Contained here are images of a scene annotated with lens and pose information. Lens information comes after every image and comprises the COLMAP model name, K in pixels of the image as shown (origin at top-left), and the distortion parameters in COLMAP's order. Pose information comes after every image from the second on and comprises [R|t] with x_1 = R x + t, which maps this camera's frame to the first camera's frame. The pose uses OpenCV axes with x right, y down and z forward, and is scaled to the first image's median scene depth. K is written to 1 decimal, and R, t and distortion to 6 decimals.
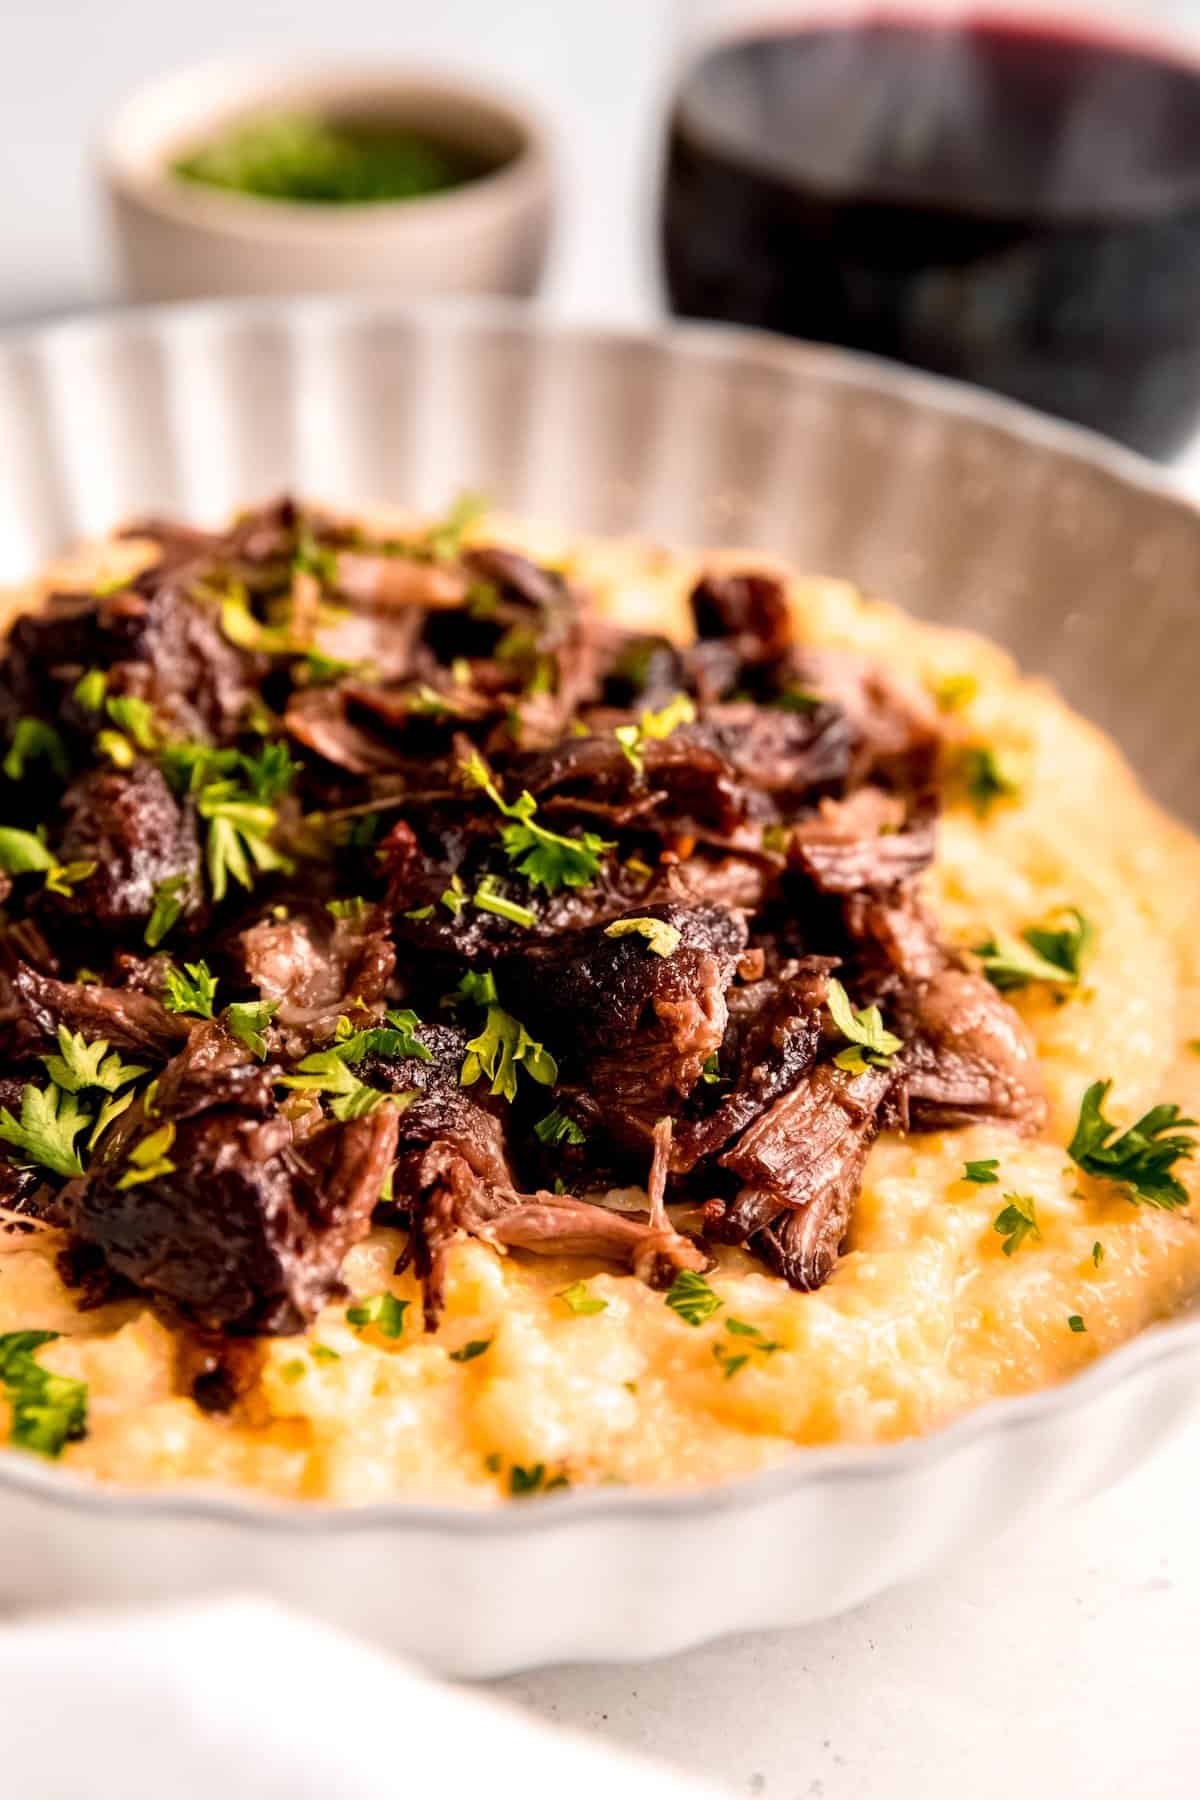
lens RADIAL K [[3165.7, 0, 608.8], [0, 3165.7, 919.3], [0, 0, 1]] dist [0.055639, 0.169507]
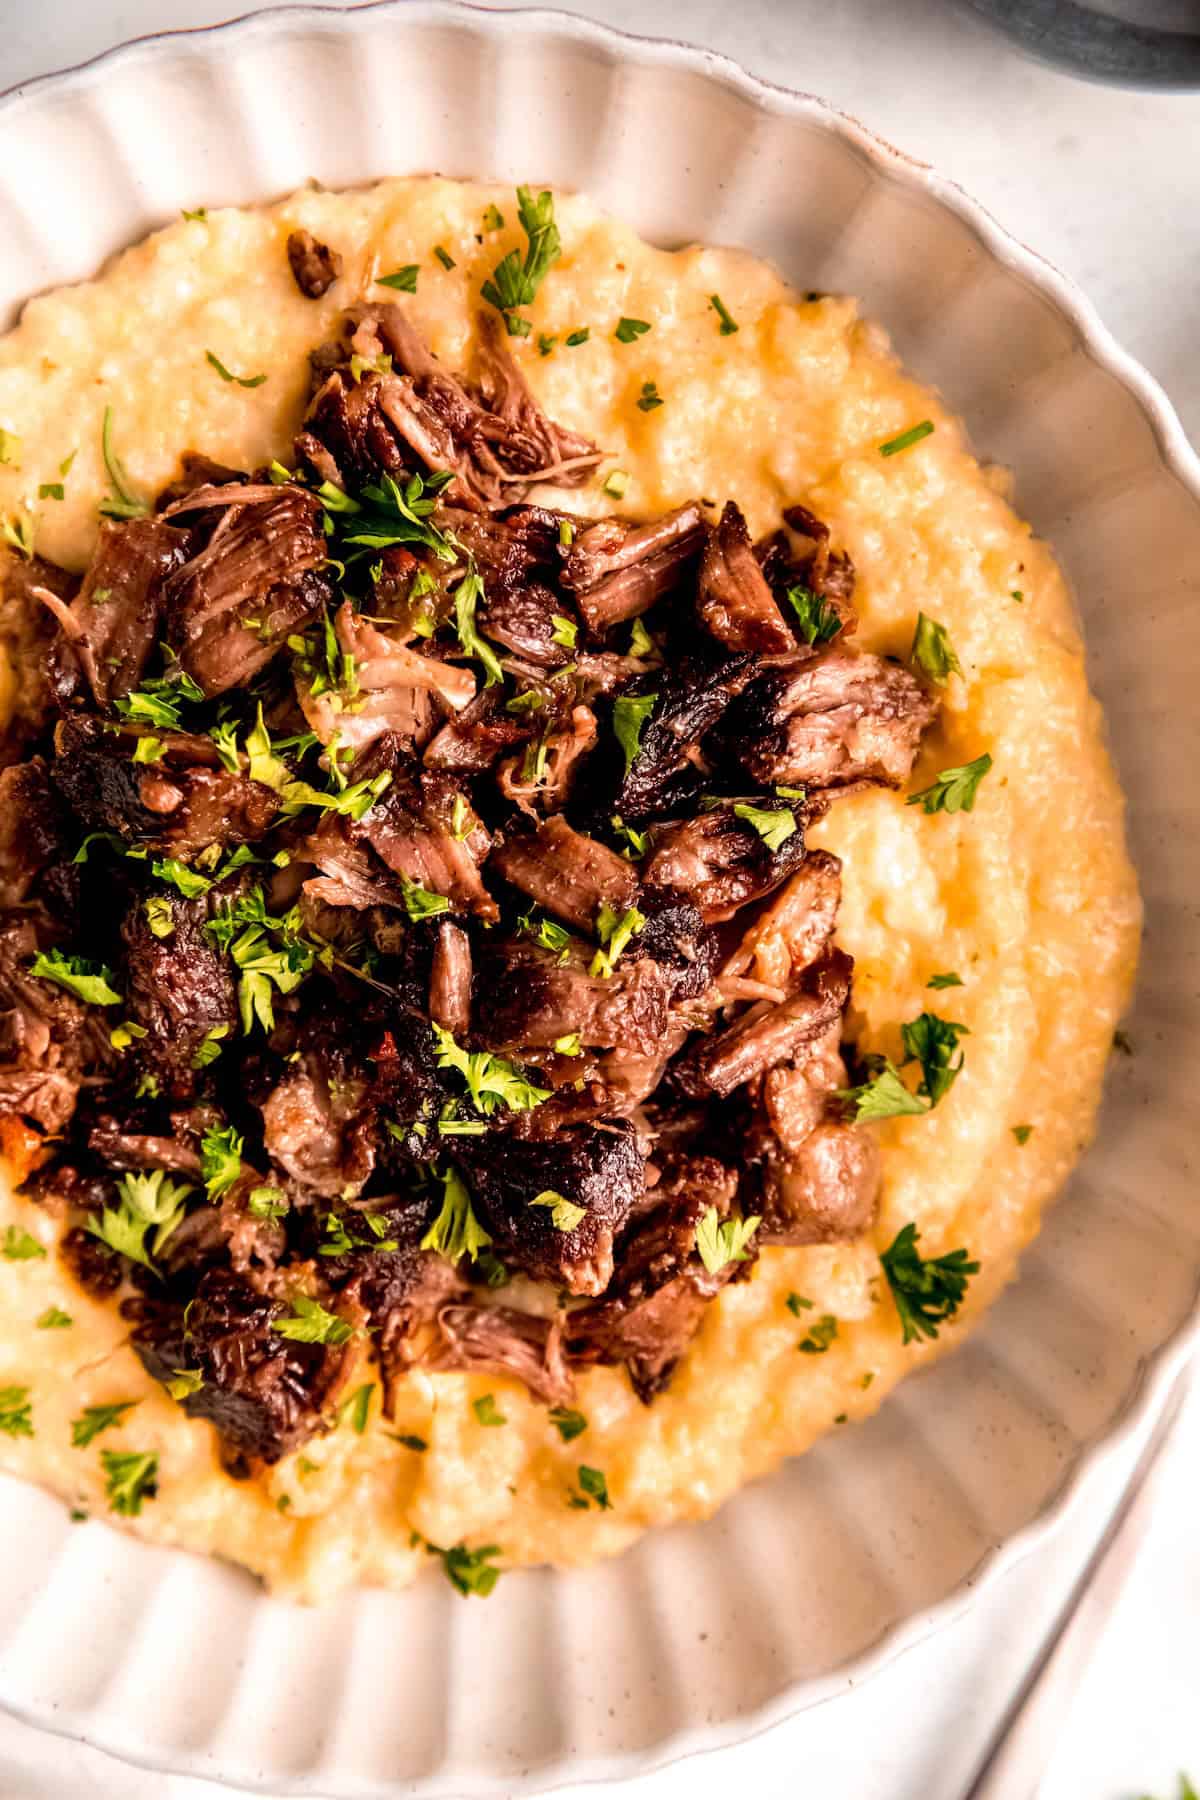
lens RADIAL K [[3165.7, 0, 608.8], [0, 3165.7, 919.3], [0, 0, 1]] dist [0.055639, 0.169507]
pose [[0.987560, 0.149170, -0.049734, 0.079036], [-0.031989, 0.500270, 0.865278, -1.183331], [0.153954, -0.852923, 0.498818, 0.450042]]
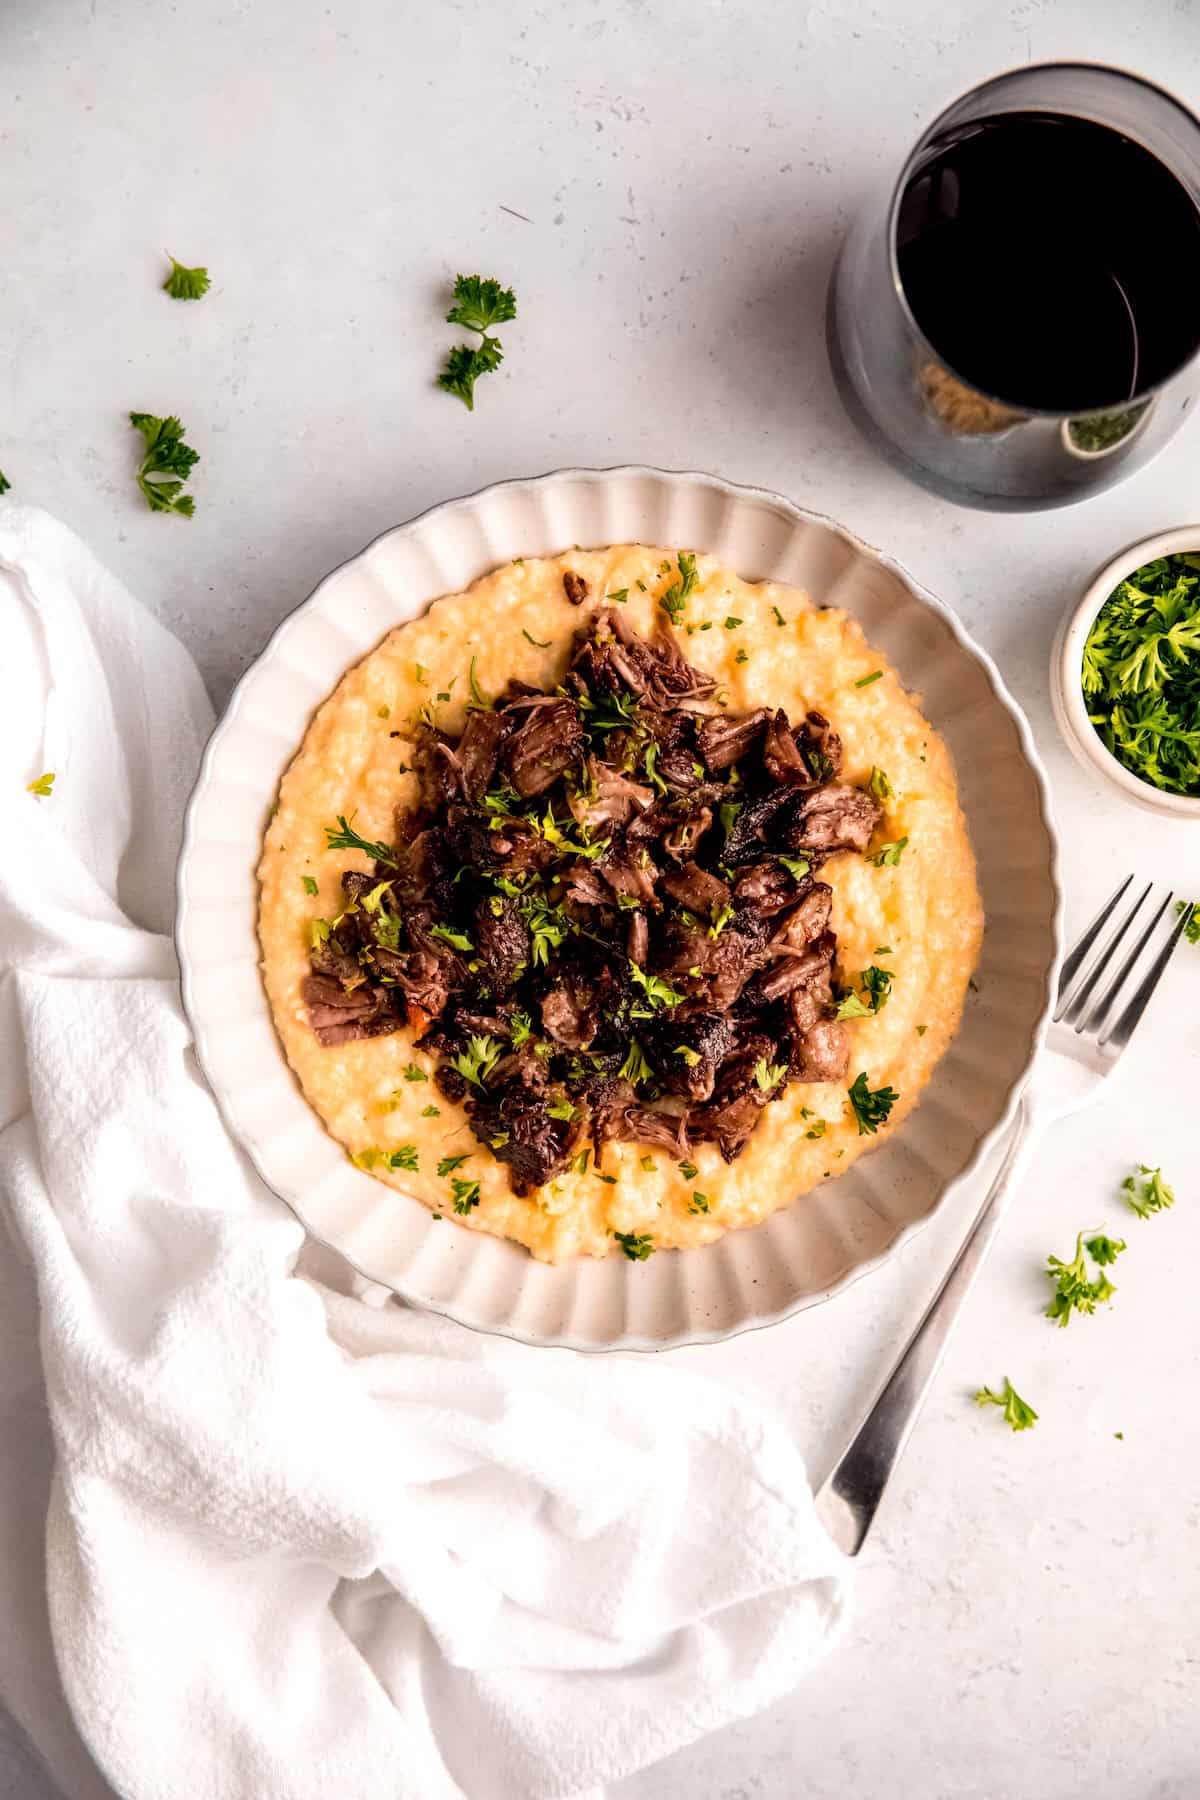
lens RADIAL K [[3165.7, 0, 608.8], [0, 3165.7, 919.3], [0, 0, 1]] dist [0.055639, 0.169507]
pose [[0.982894, 0.169057, -0.073072, 0.120343], [-0.030388, 0.540179, 0.841001, -2.276503], [0.181649, -0.824395, 0.536076, -0.340006]]
